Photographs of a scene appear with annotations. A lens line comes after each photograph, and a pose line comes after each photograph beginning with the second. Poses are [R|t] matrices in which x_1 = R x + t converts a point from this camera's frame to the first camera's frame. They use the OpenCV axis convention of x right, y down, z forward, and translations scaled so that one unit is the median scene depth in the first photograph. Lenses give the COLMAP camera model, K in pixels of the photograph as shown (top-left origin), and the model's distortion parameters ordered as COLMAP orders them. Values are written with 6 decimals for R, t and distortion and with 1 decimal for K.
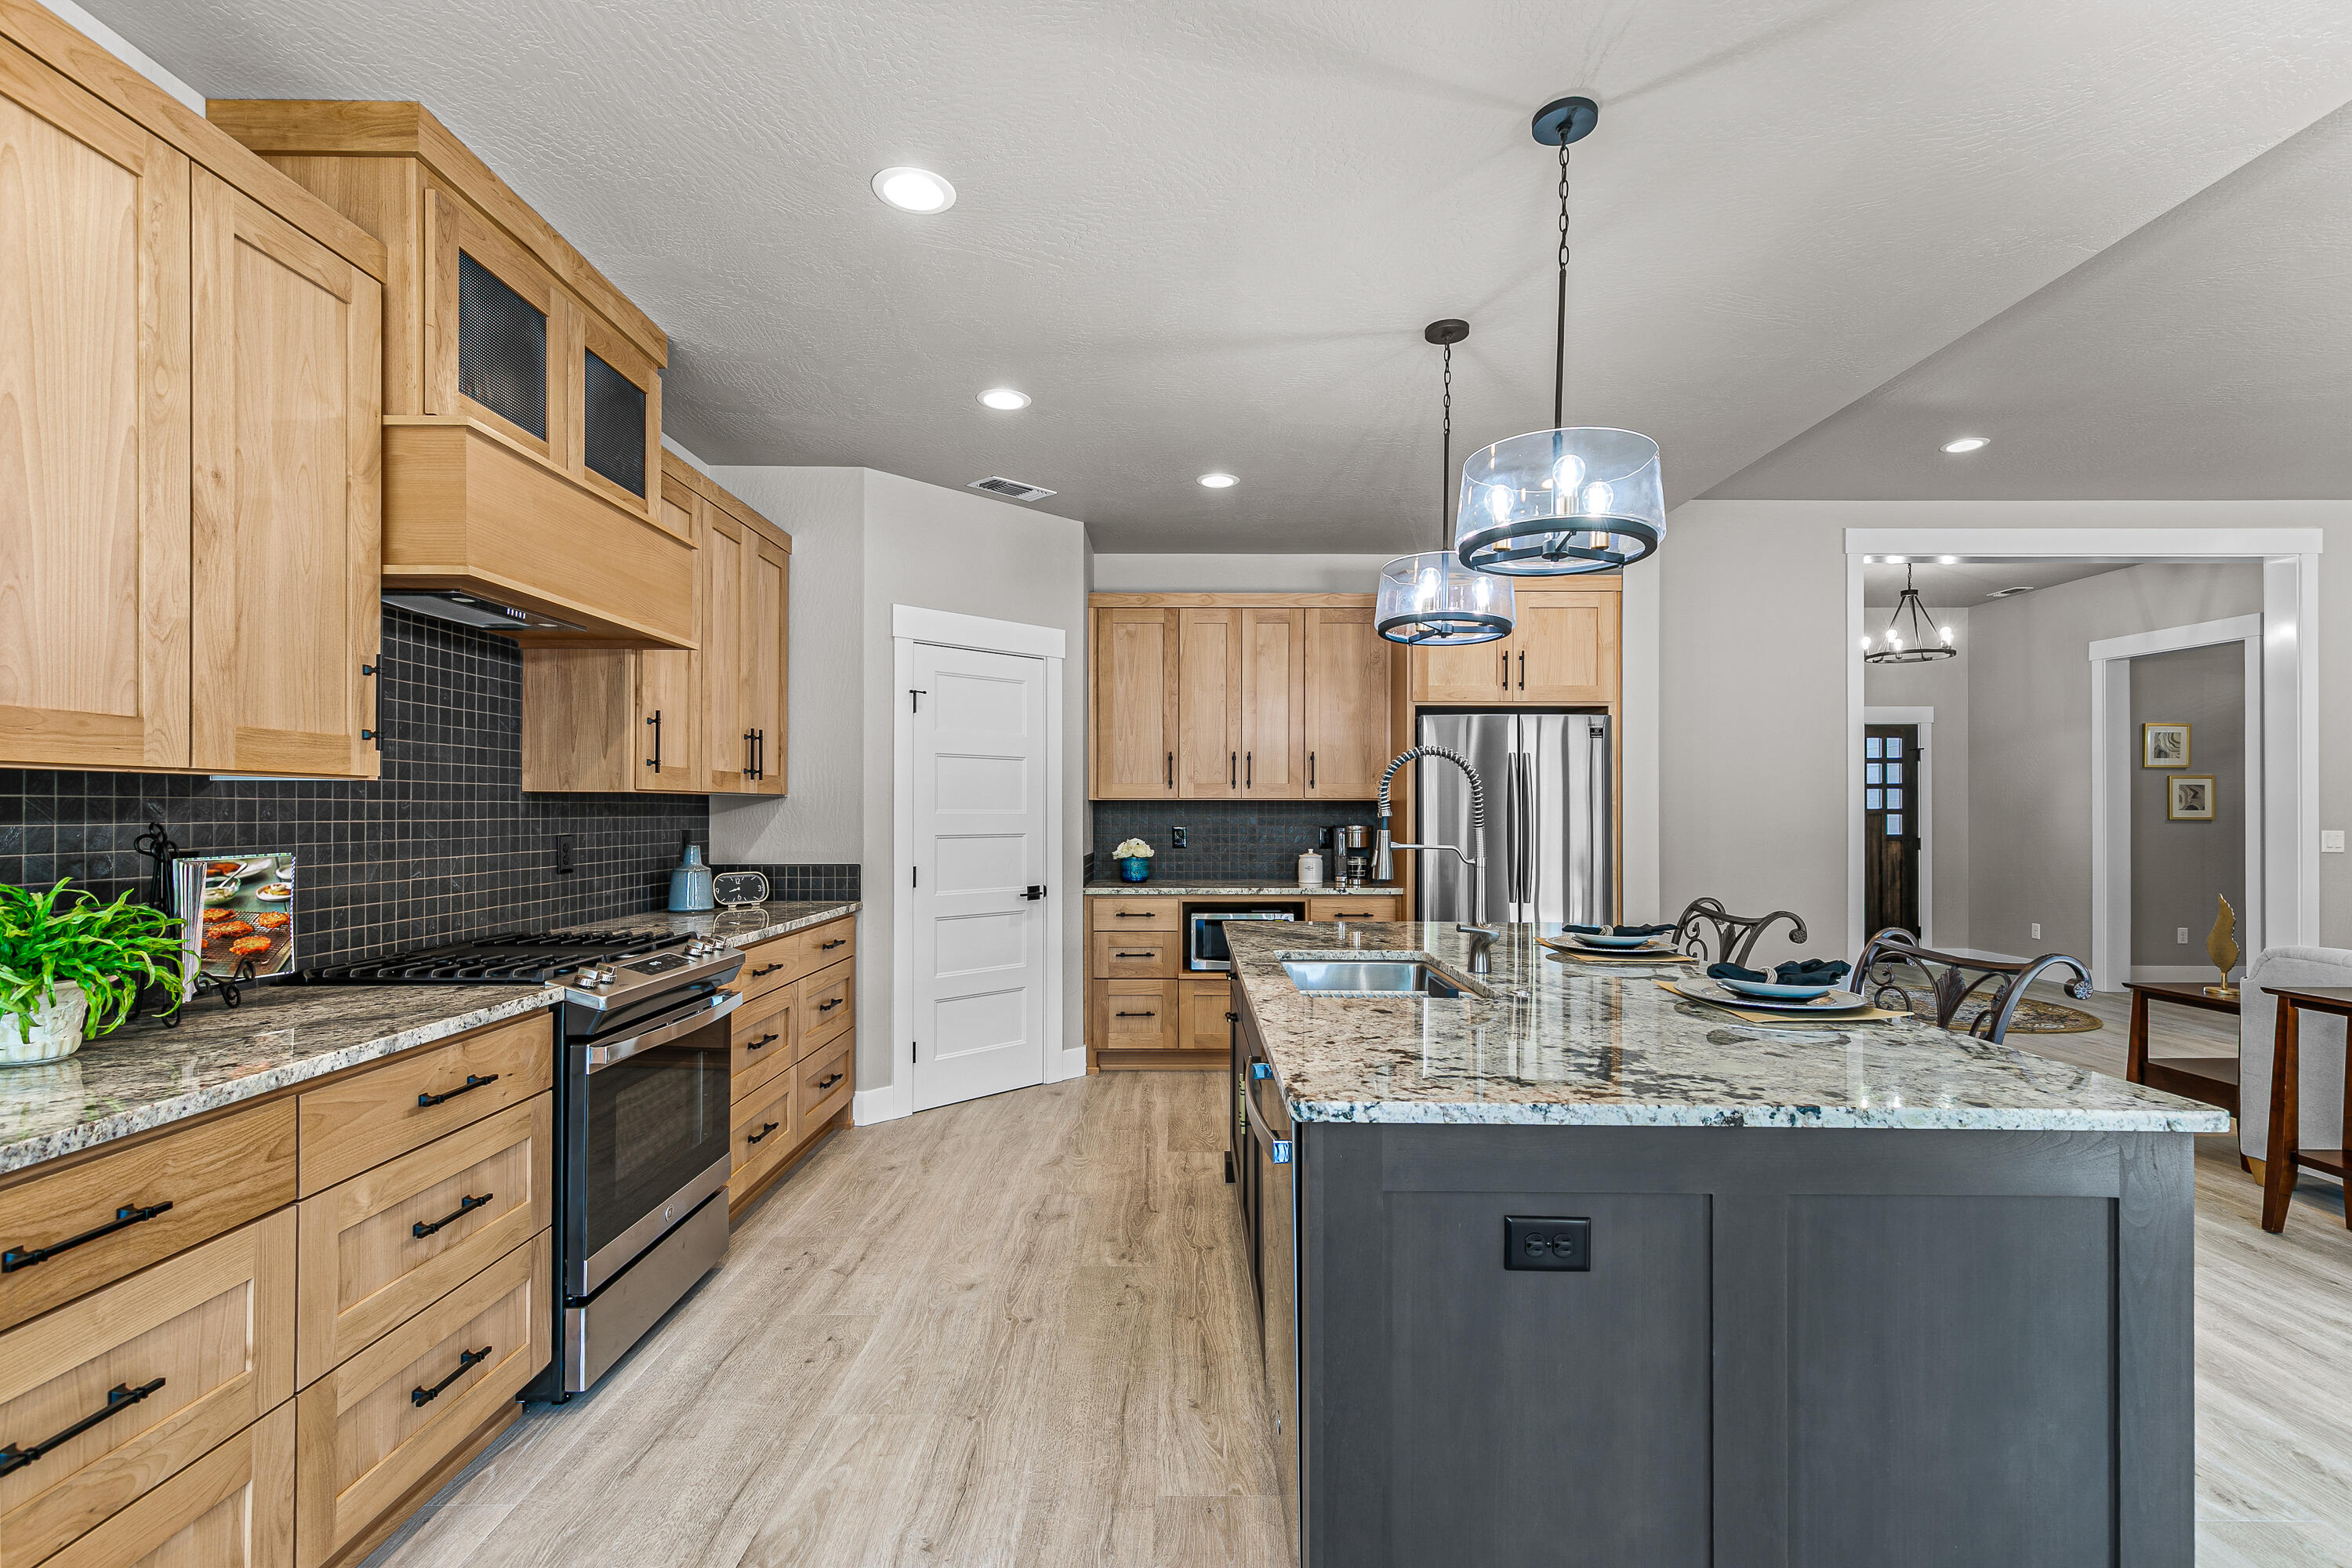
lens RADIAL K [[1063.5, 0, 1180.9], [0, 1063.5, 805.2], [0, 0, 1]] dist [0.005658, 0.000274]
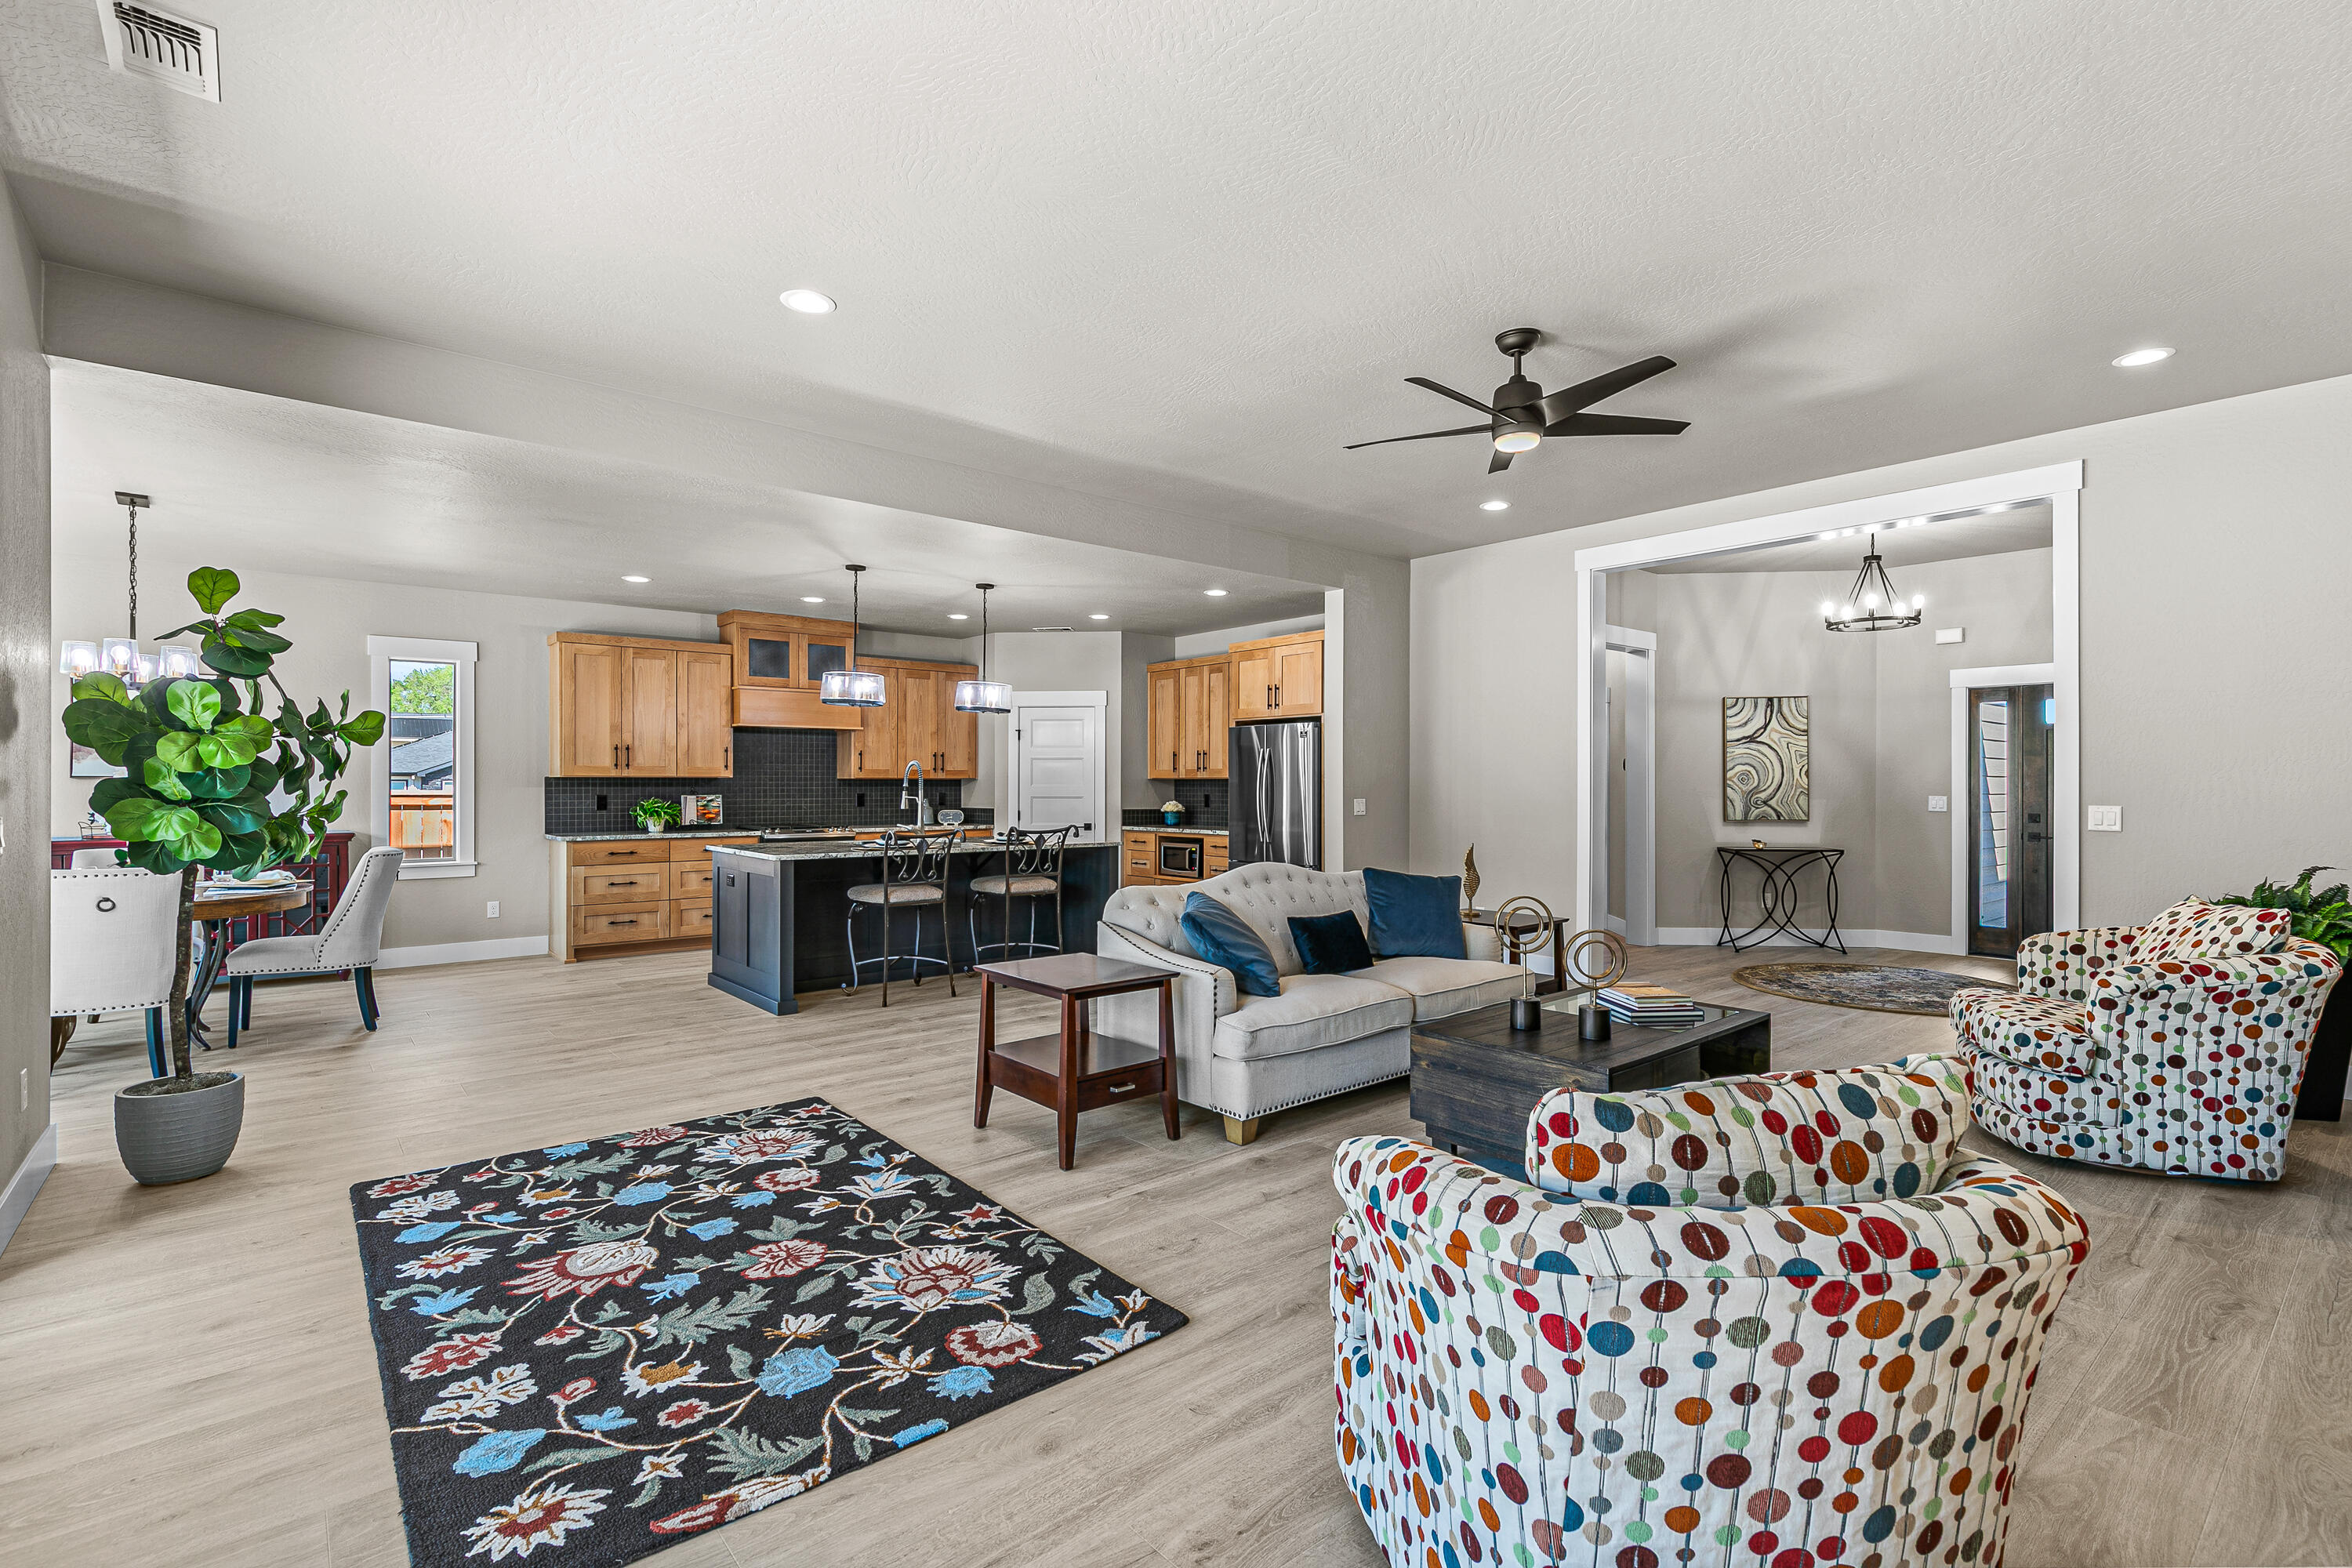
lens RADIAL K [[1045.3, 0, 1203.5], [0, 1045.3, 785.8], [0, 0, 1]] dist [0.000567, 0.000151]
pose [[0.664659, -0.000674, -0.747146, 2.677751], [0.003550, 0.999991, 0.002256, 0.005333], [0.747138, -0.004152, 0.664656, -0.236341]]
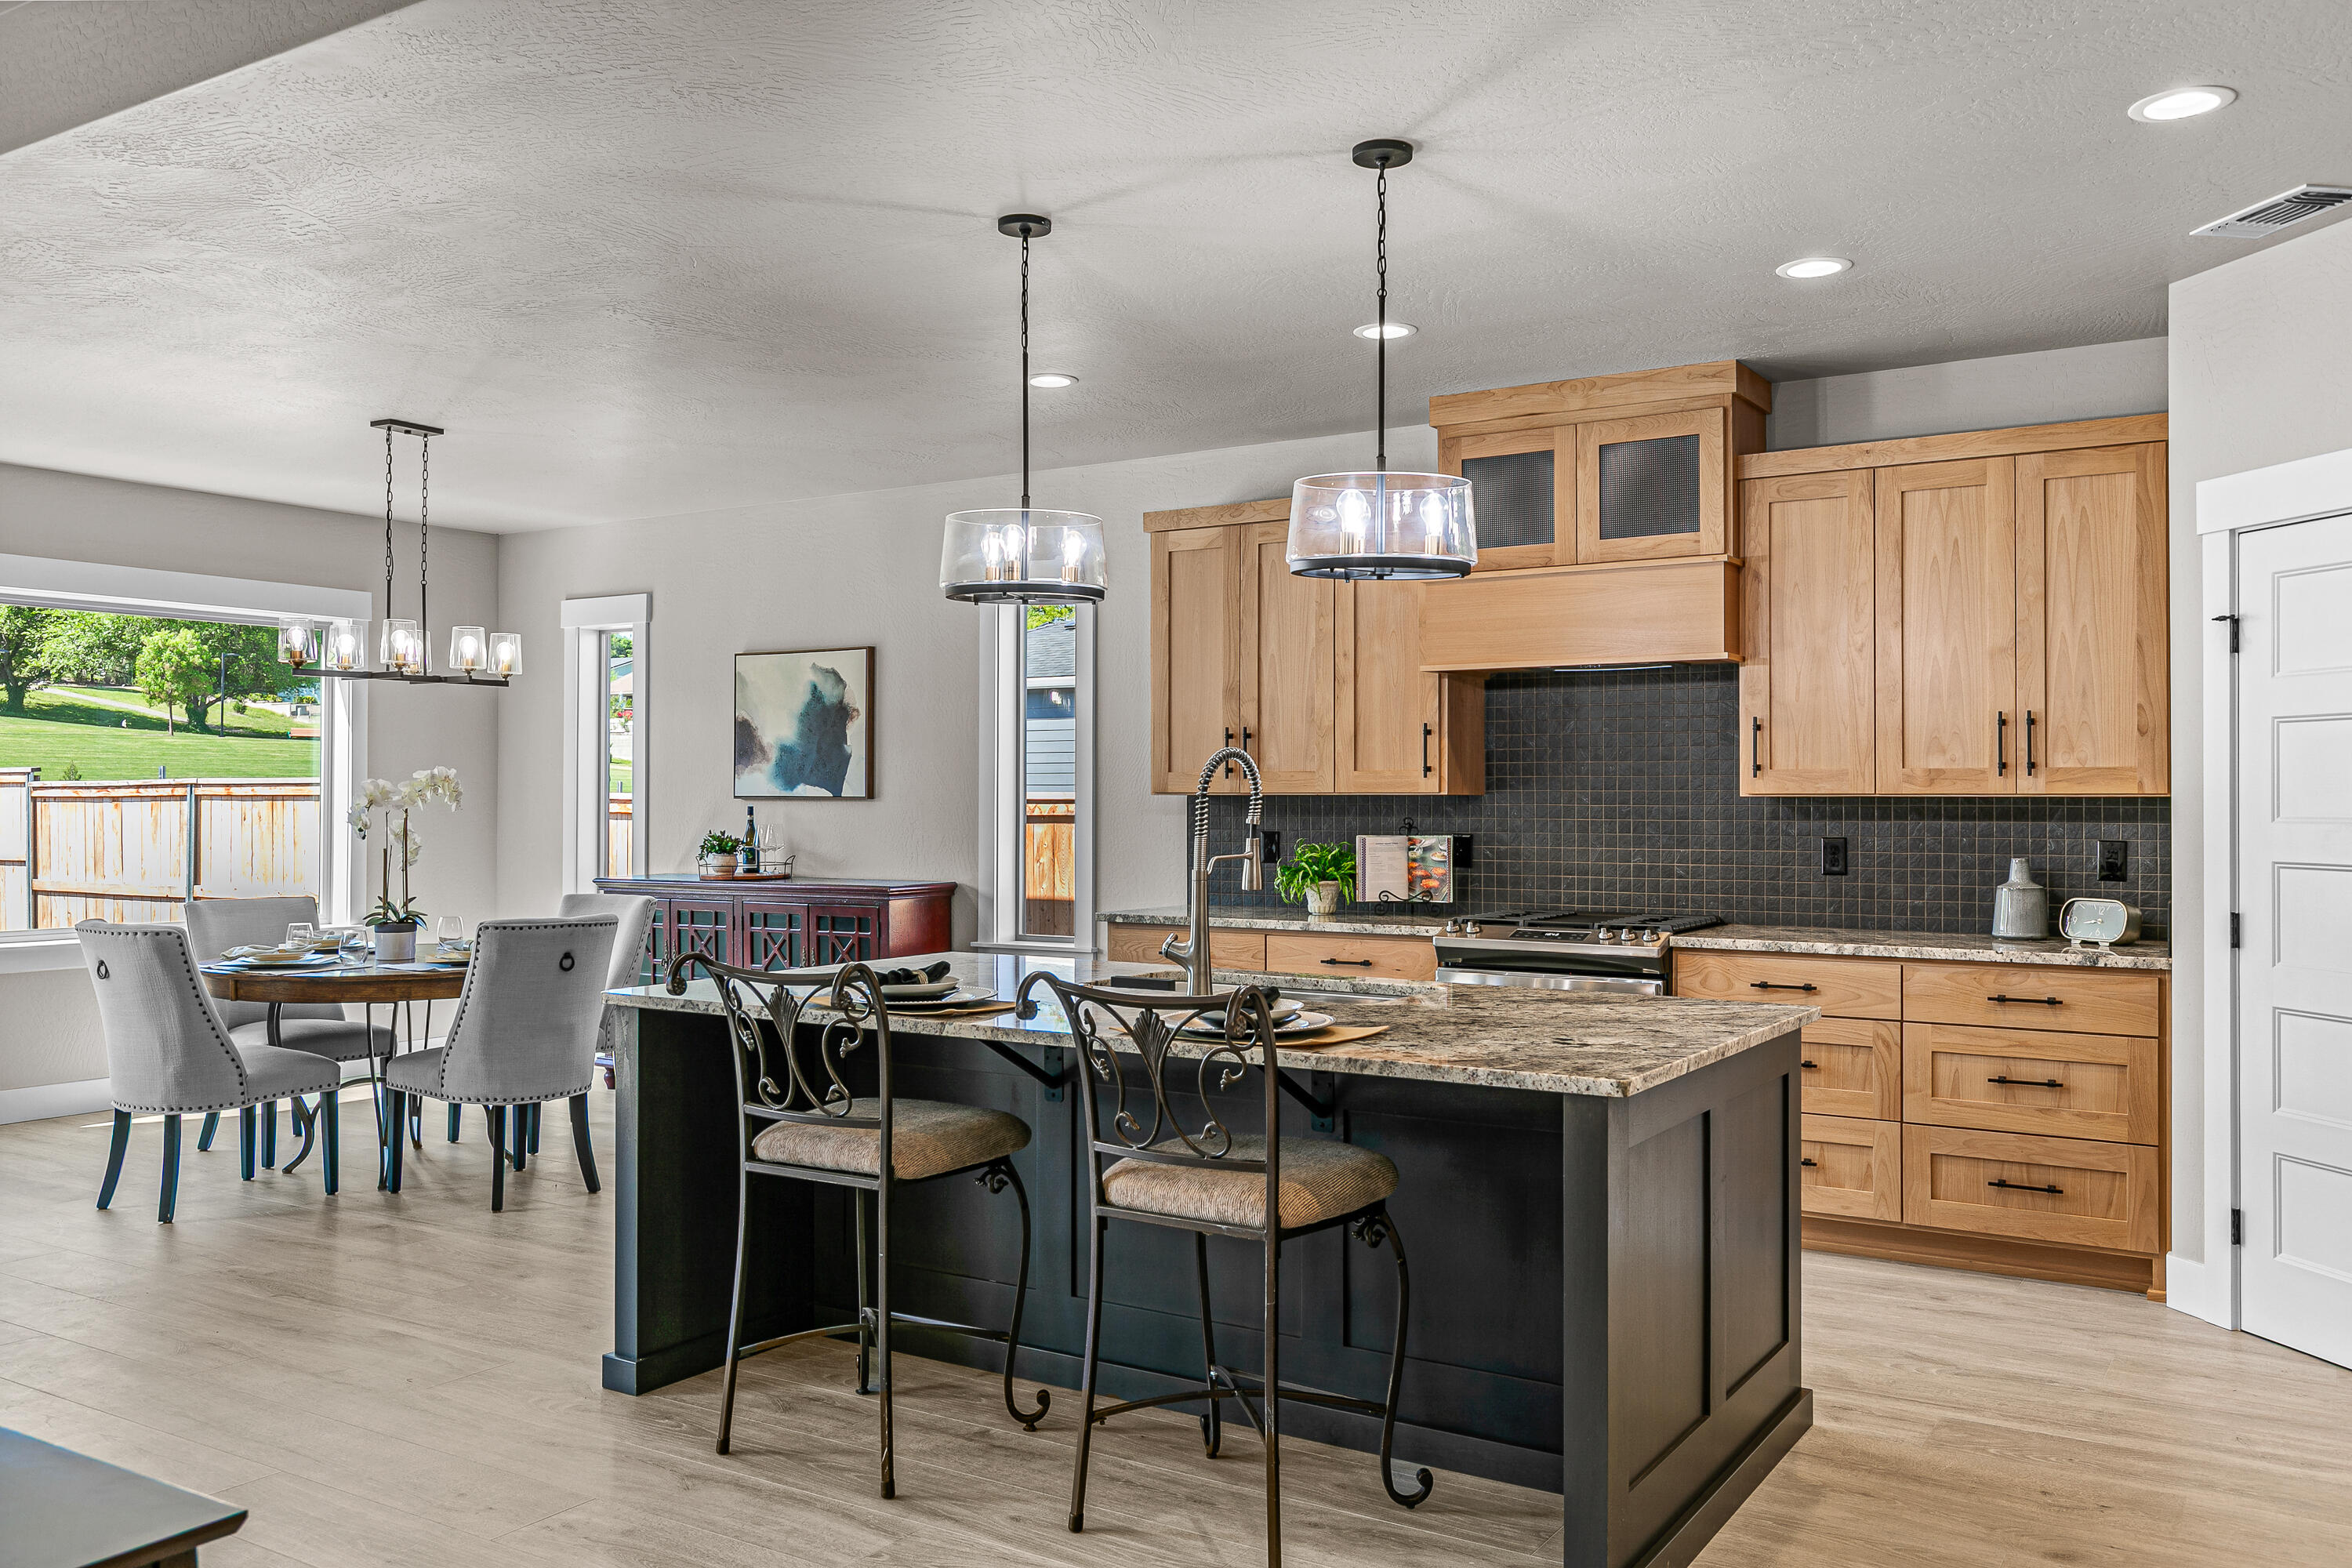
lens RADIAL K [[1840.7, 0, 1212.4], [0, 1840.7, 786.1], [0, 0, 1]] dist [0.006129, 0.001533]
pose [[-0.525571, -0.010291, -0.850687, 1.540020], [-0.000006, 0.999927, -0.012093, -0.000915], [0.850750, -0.006351, -0.525533, 1.761182]]
